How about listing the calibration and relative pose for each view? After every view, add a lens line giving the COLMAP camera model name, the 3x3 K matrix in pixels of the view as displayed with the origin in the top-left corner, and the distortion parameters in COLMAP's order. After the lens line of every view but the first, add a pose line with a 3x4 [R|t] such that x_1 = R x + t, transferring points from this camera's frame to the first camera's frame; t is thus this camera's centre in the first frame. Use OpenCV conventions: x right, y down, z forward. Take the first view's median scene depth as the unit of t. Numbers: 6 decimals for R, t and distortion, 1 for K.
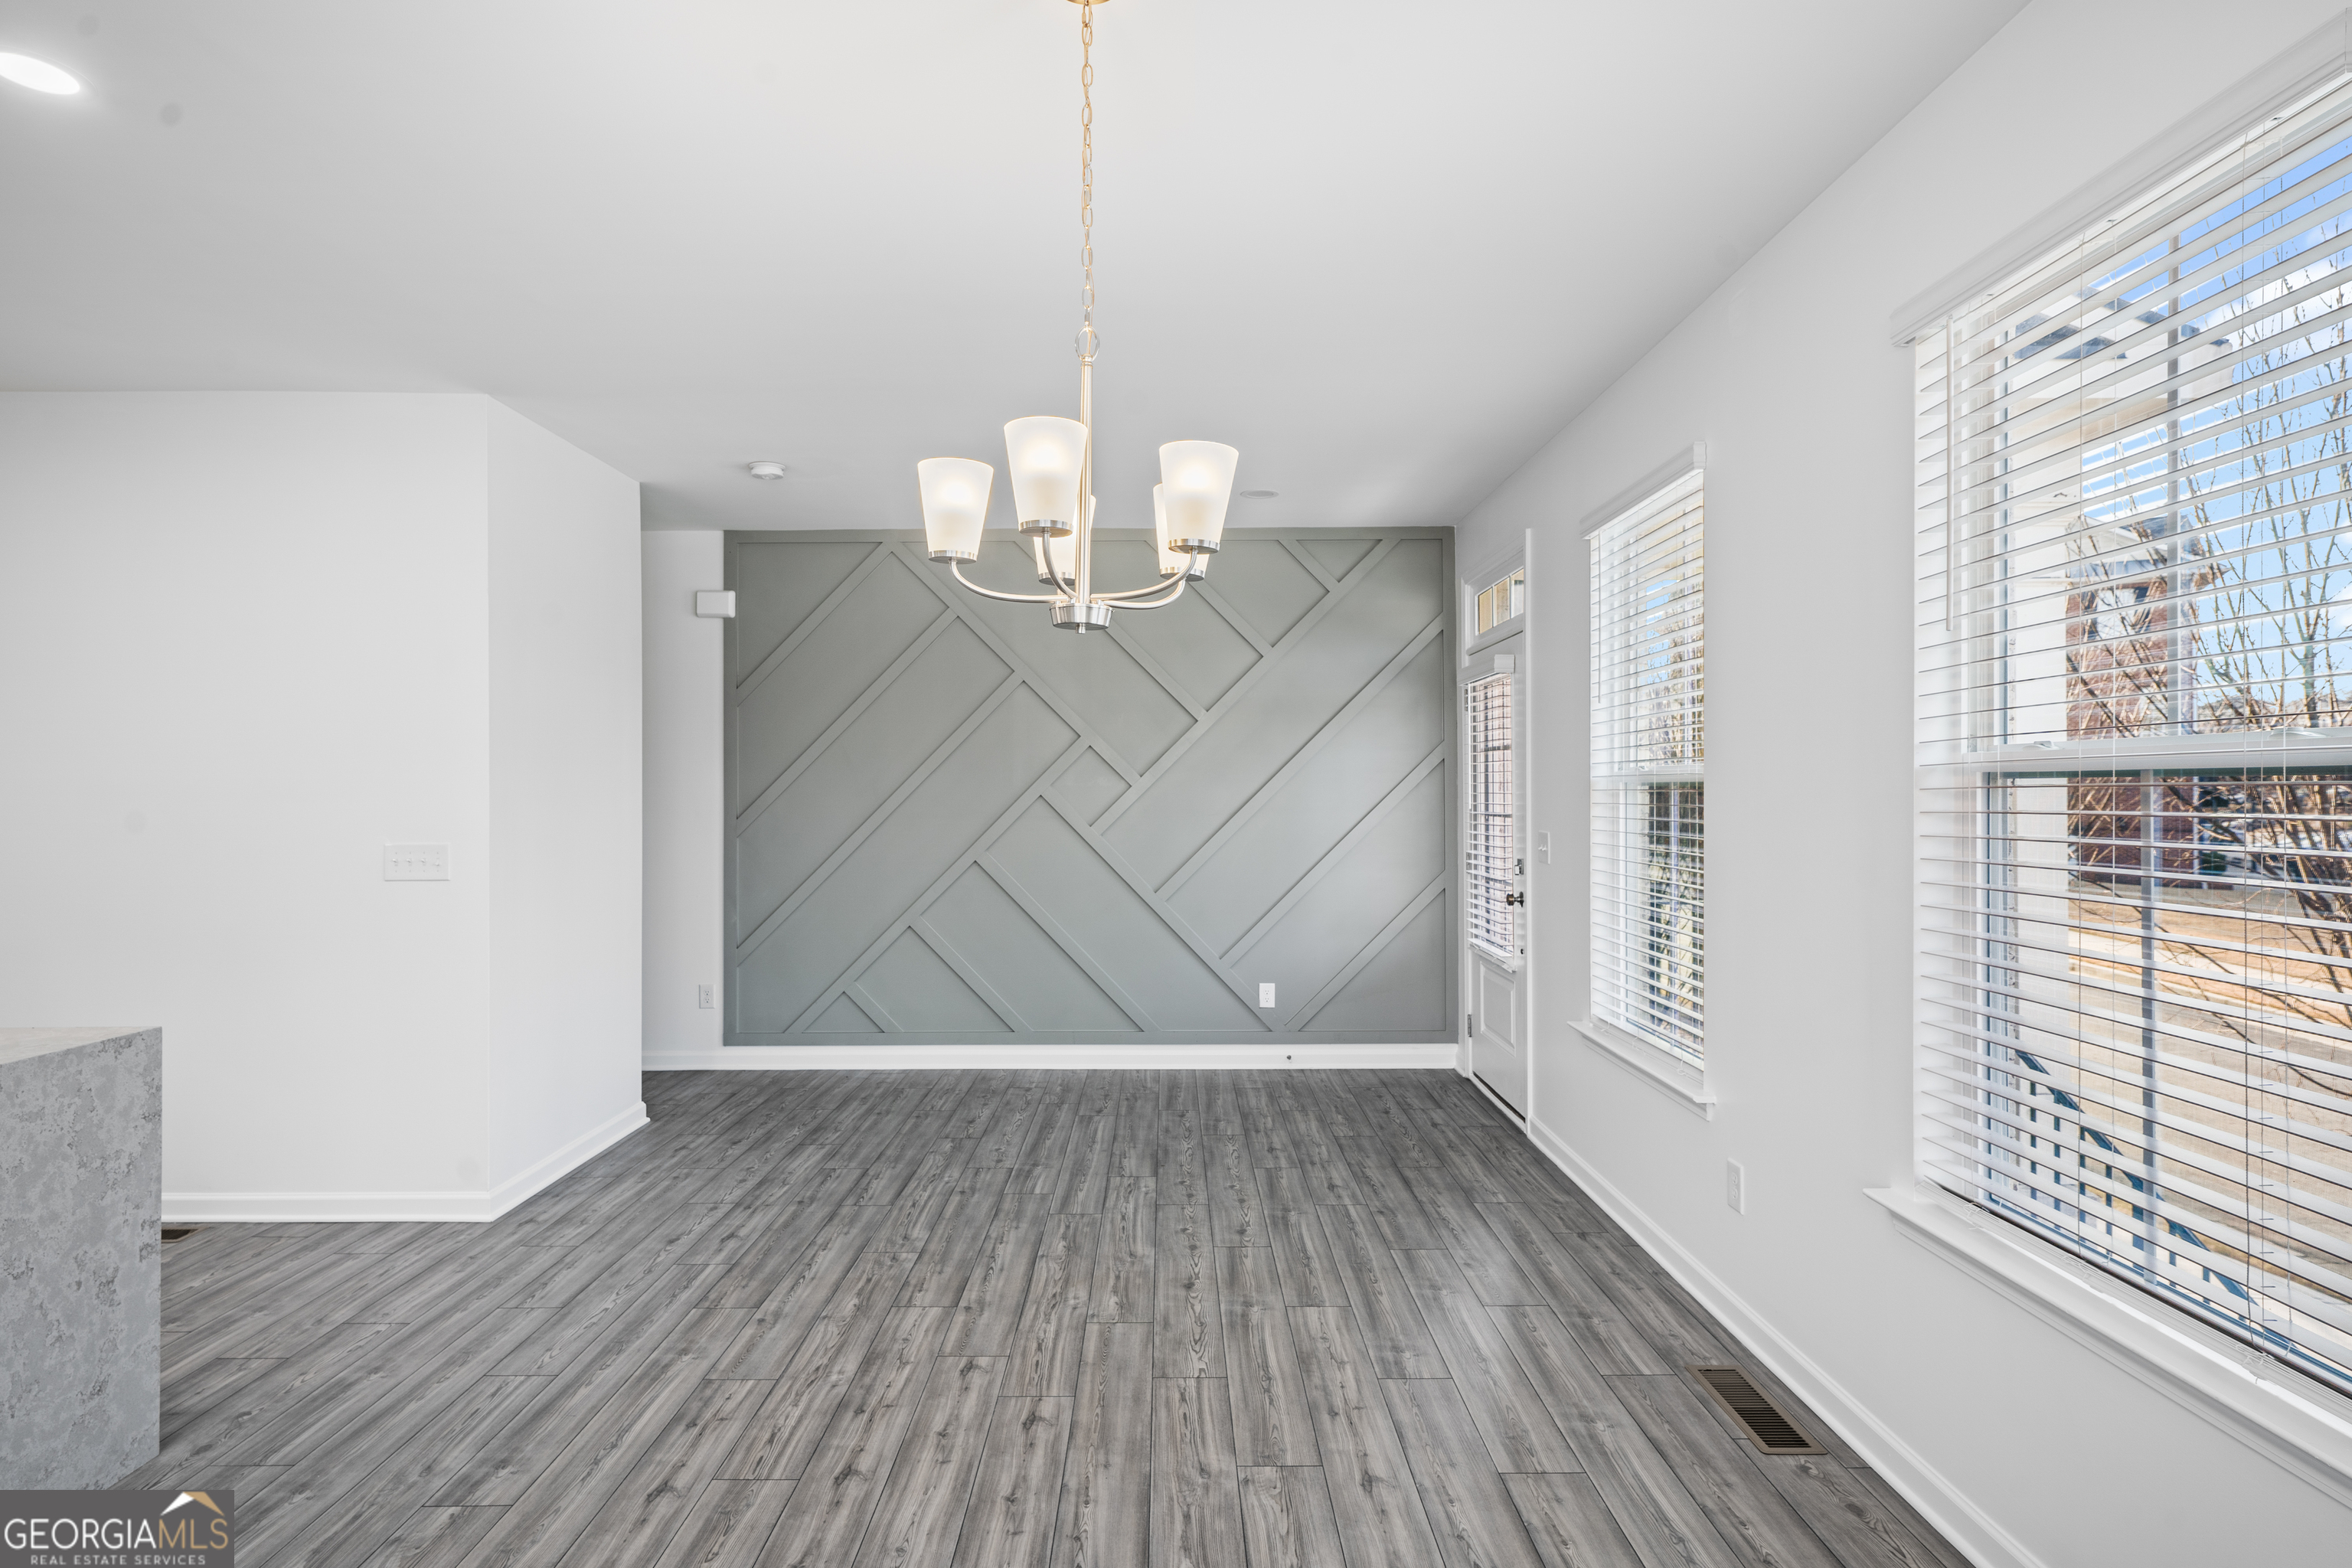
lens RADIAL K [[1179.5, 0, 1176.9], [0, 1179.5, 790.0], [0, 0, 1]] dist [-0.000872, -0.000055]
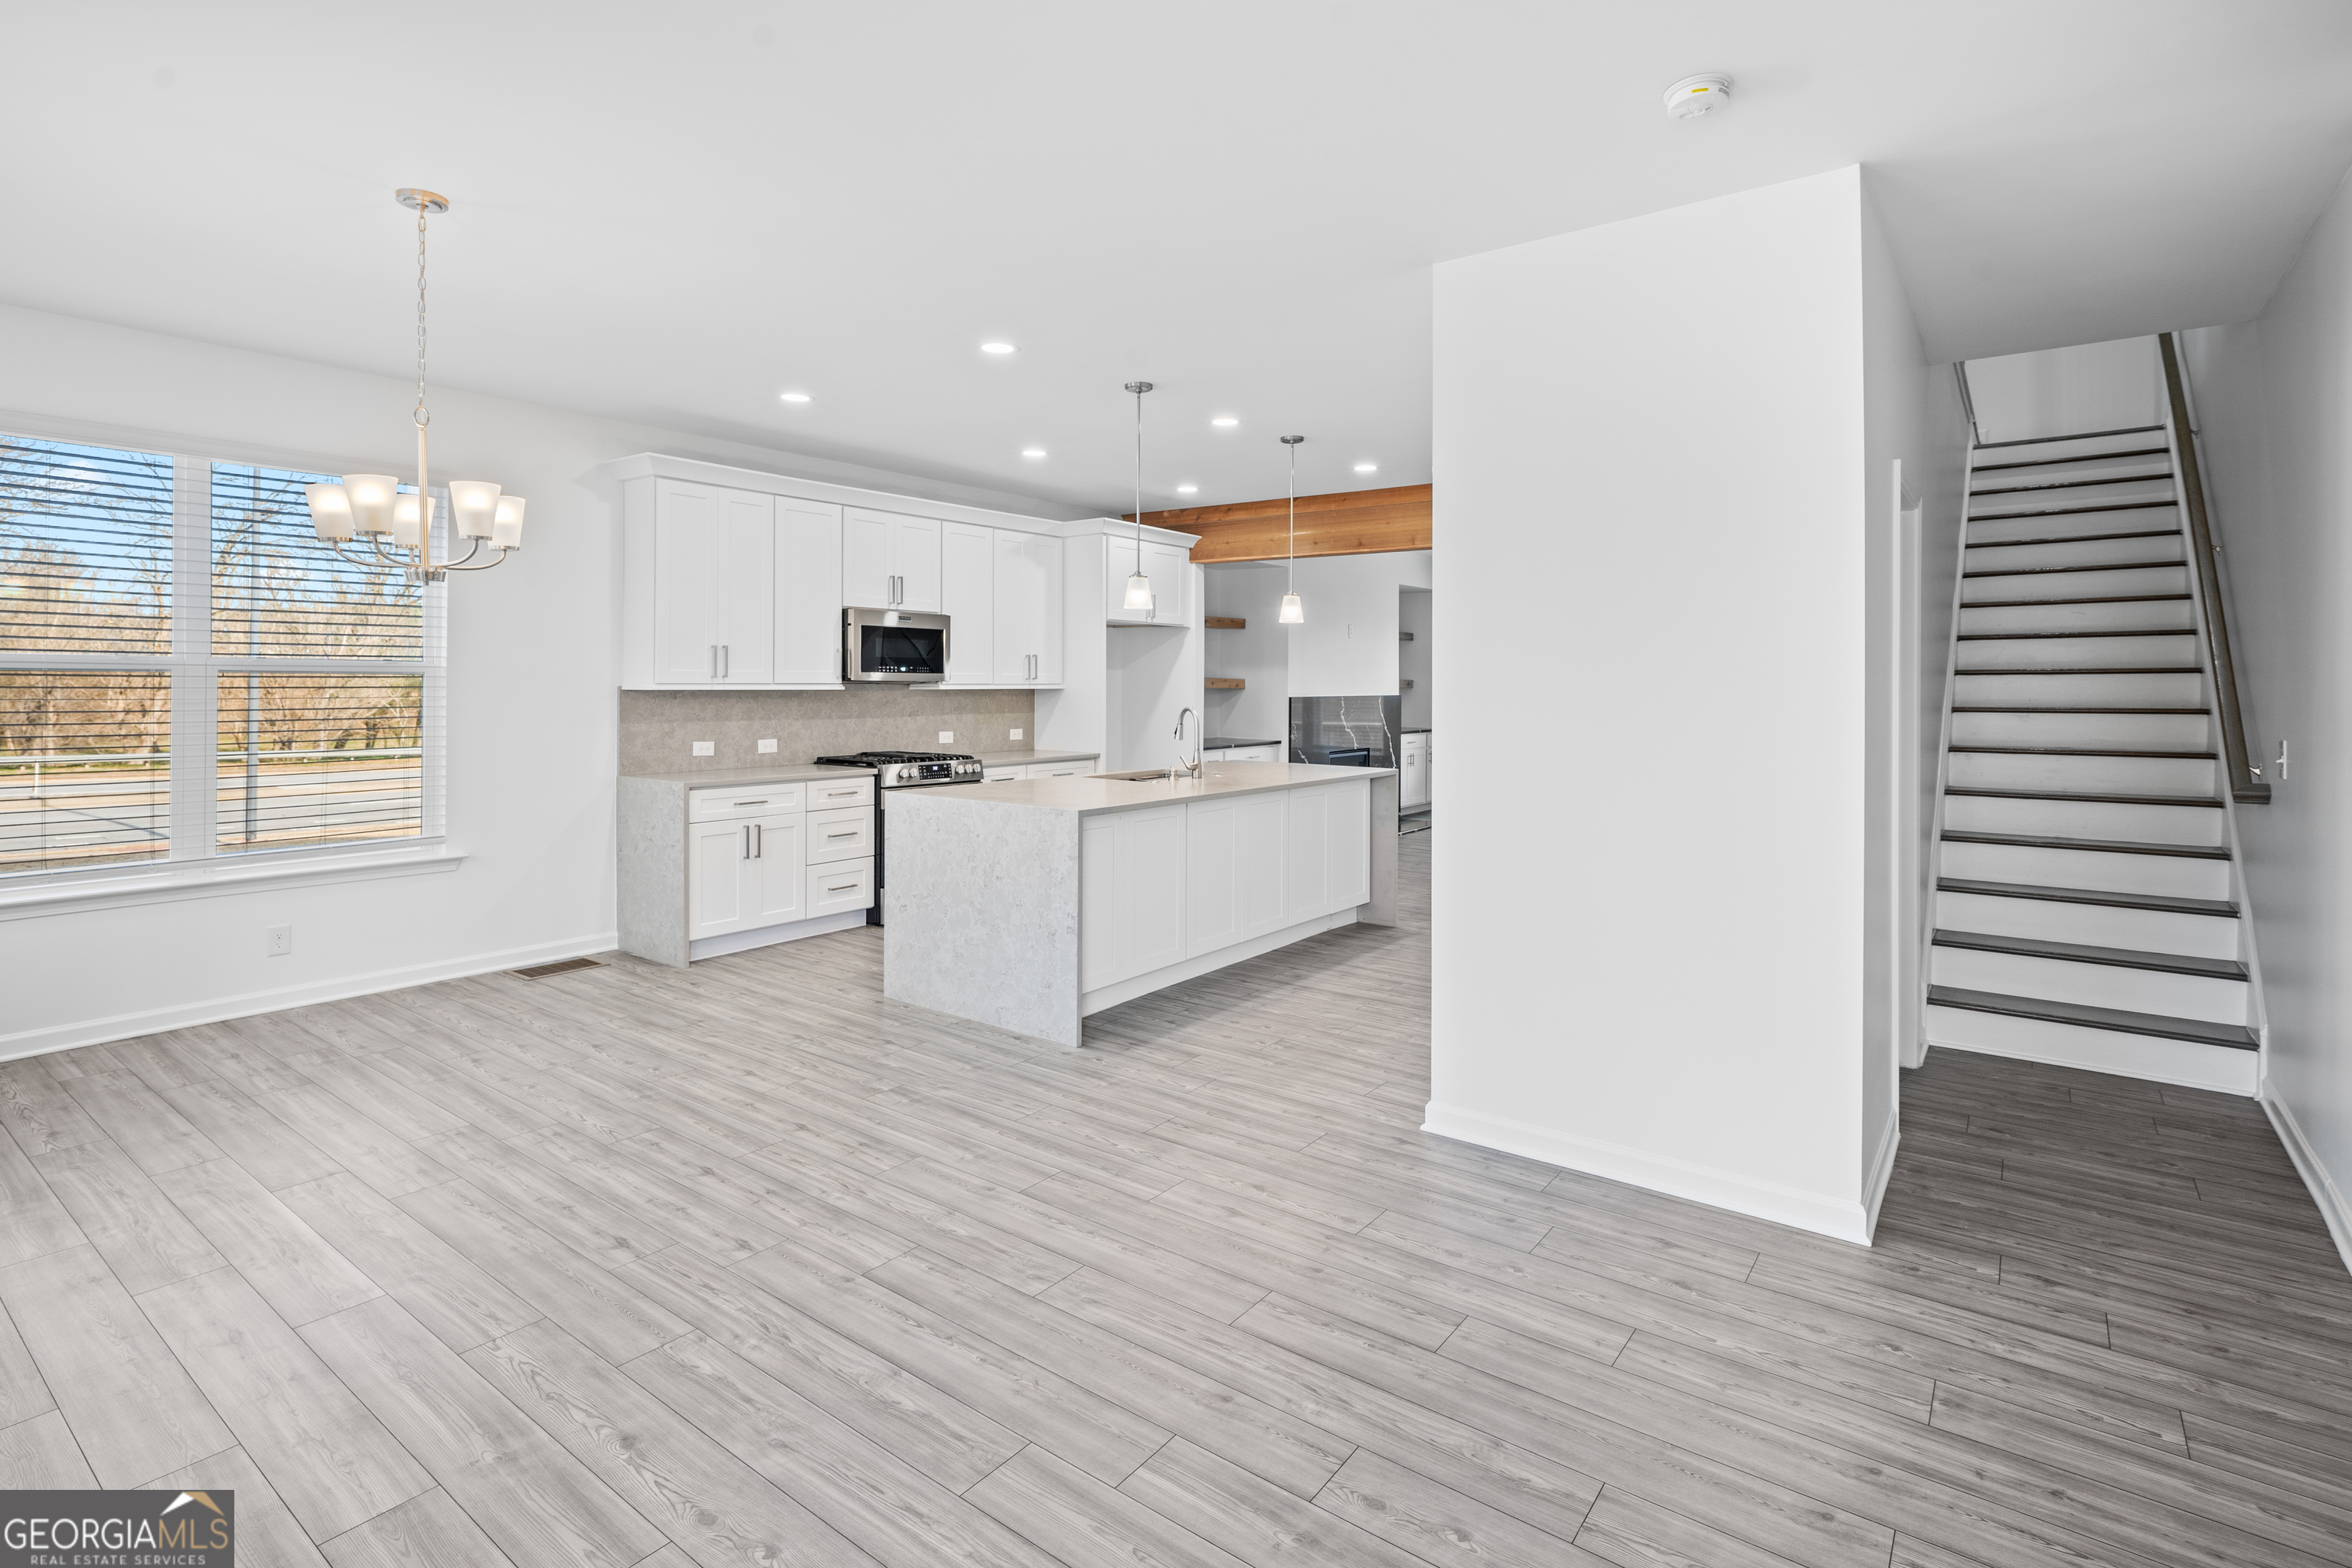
lens RADIAL K [[1154.2, 0, 1160.8], [0, 1154.2, 691.0], [0, 0, 1]] dist [-0.000390, -0.000107]
pose [[-0.616587, 0.006400, -0.787261, 0.362679], [-0.002022, 0.999951, 0.009713, 0.001972], [0.787284, 0.007581, -0.616544, 1.799280]]
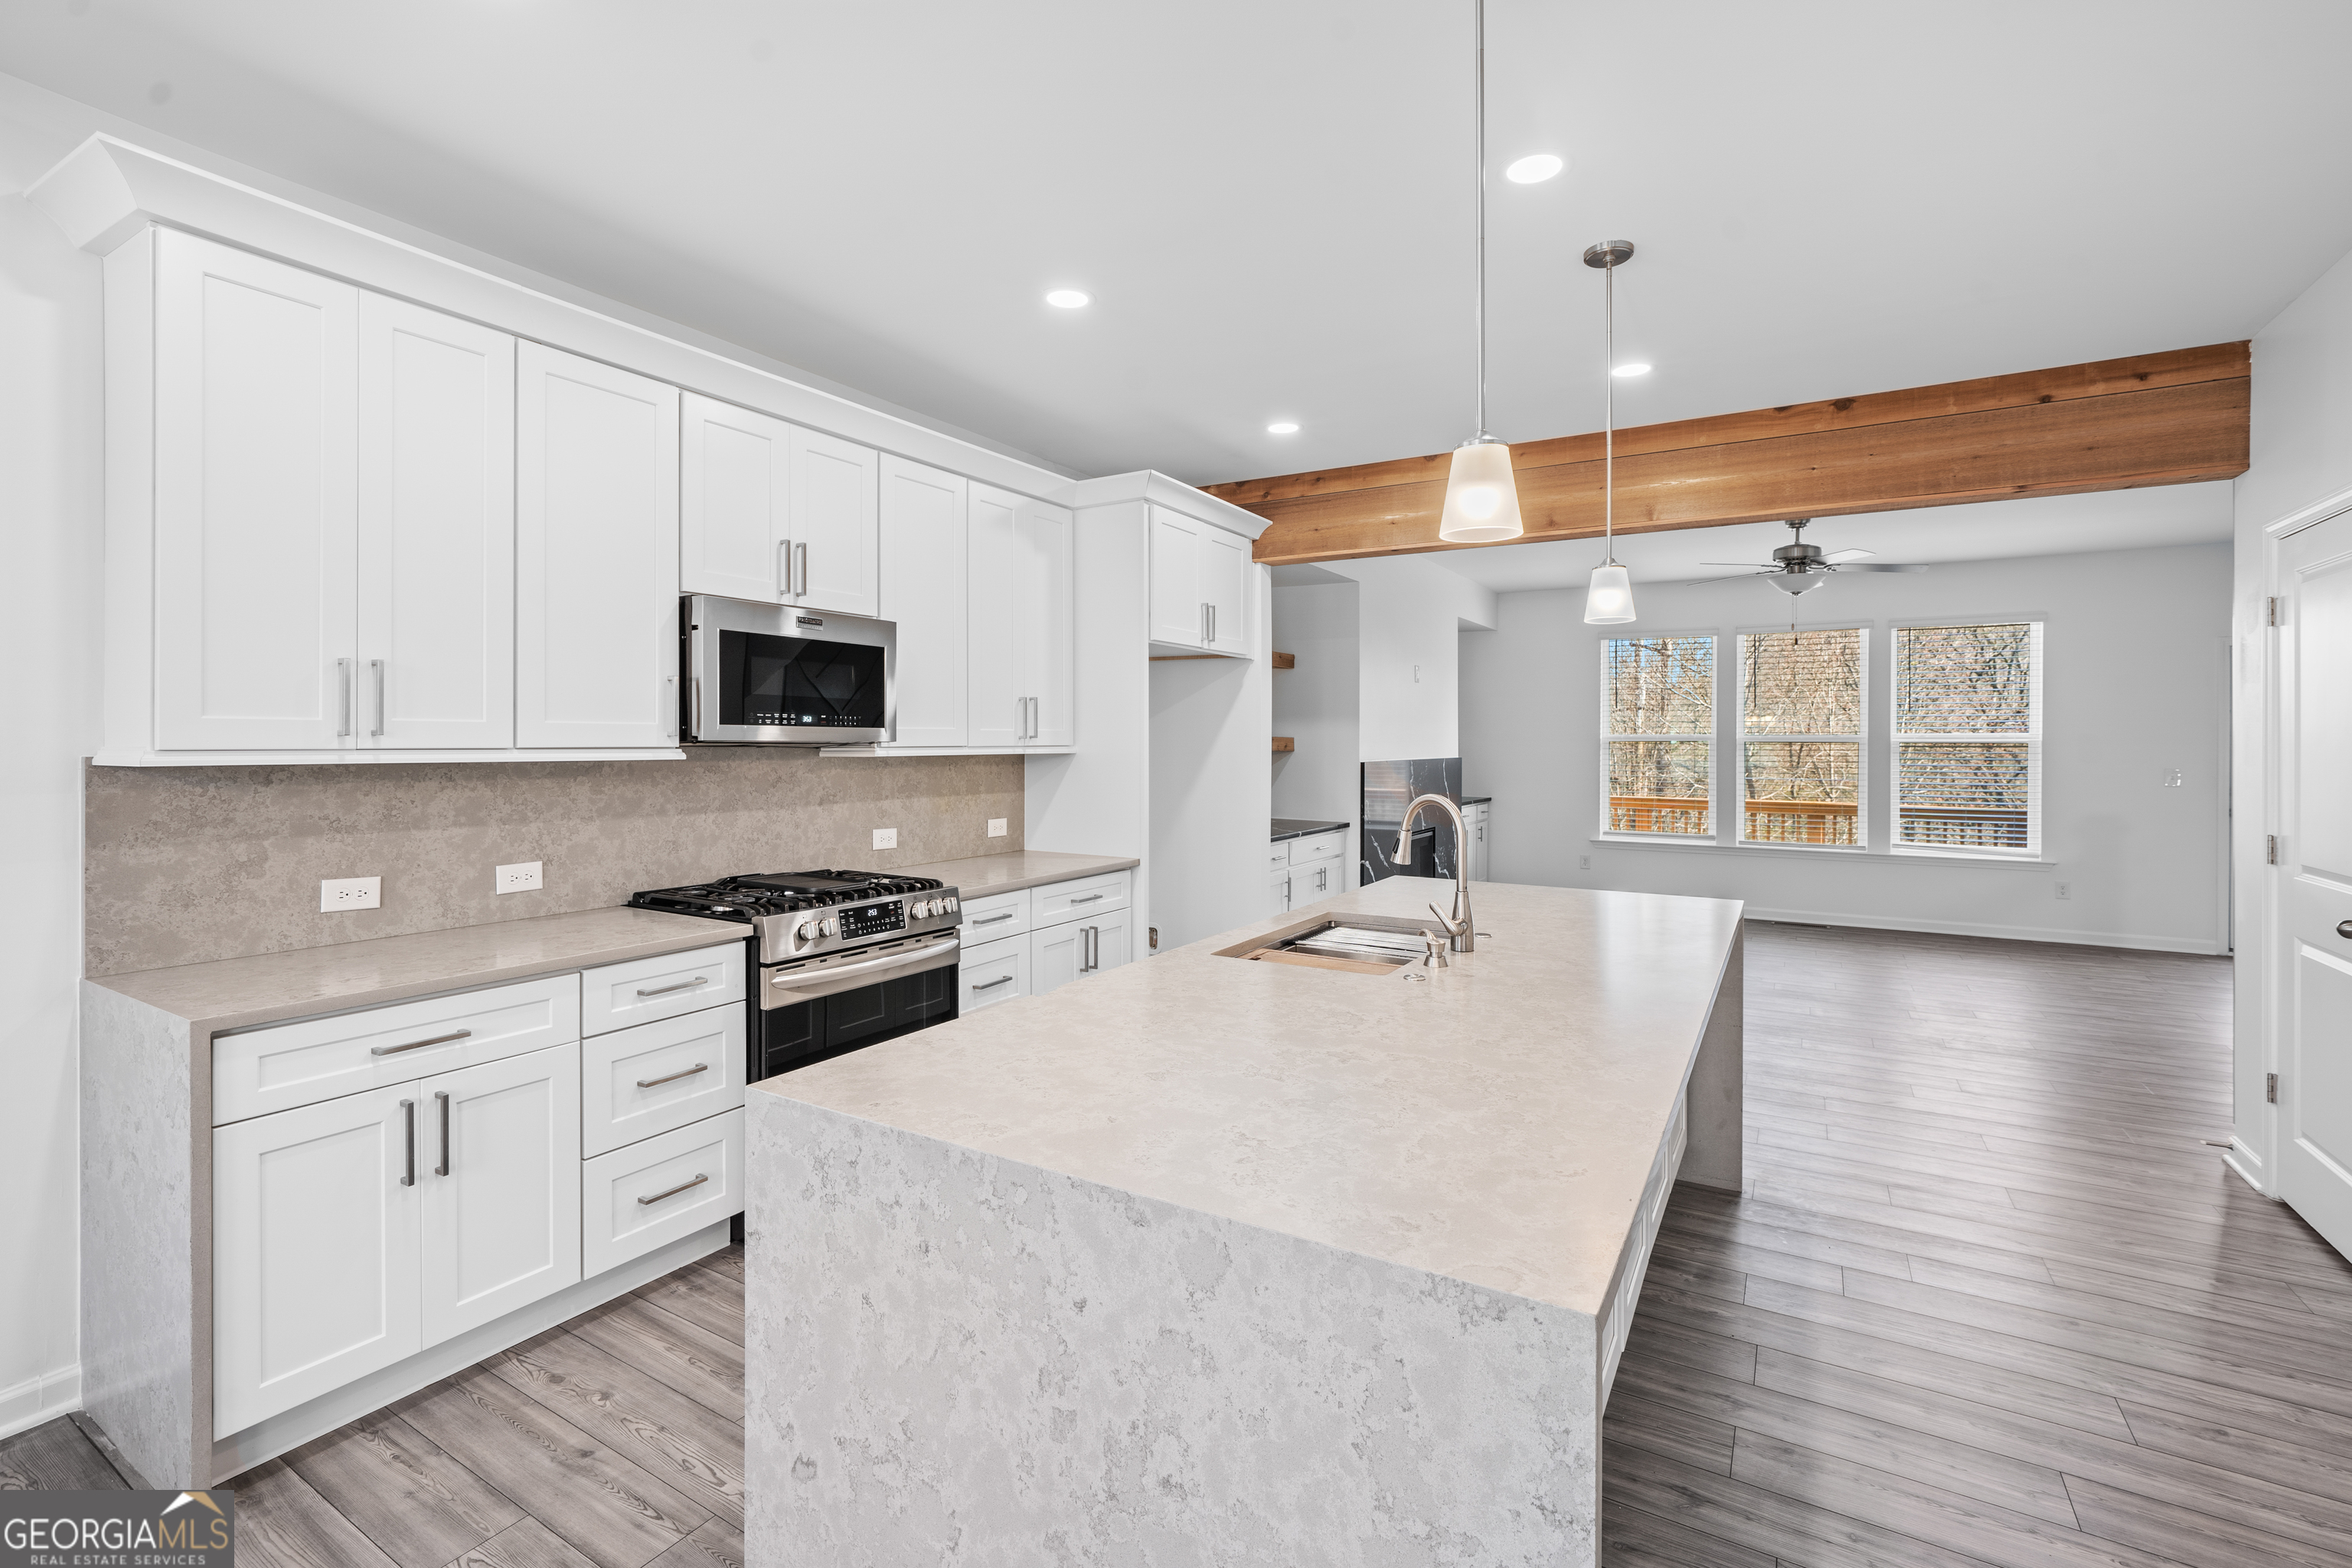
lens RADIAL K [[1056.4, 0, 1156.0], [0, 1056.4, 745.8], [0, 0, 1]] dist [-0.002292, 0.000609]
pose [[-0.538967, 0.005685, -0.842308, -0.395336], [0.000961, 0.999981, 0.006134, 0.003257], [0.842326, 0.002496, -0.538962, 0.881826]]
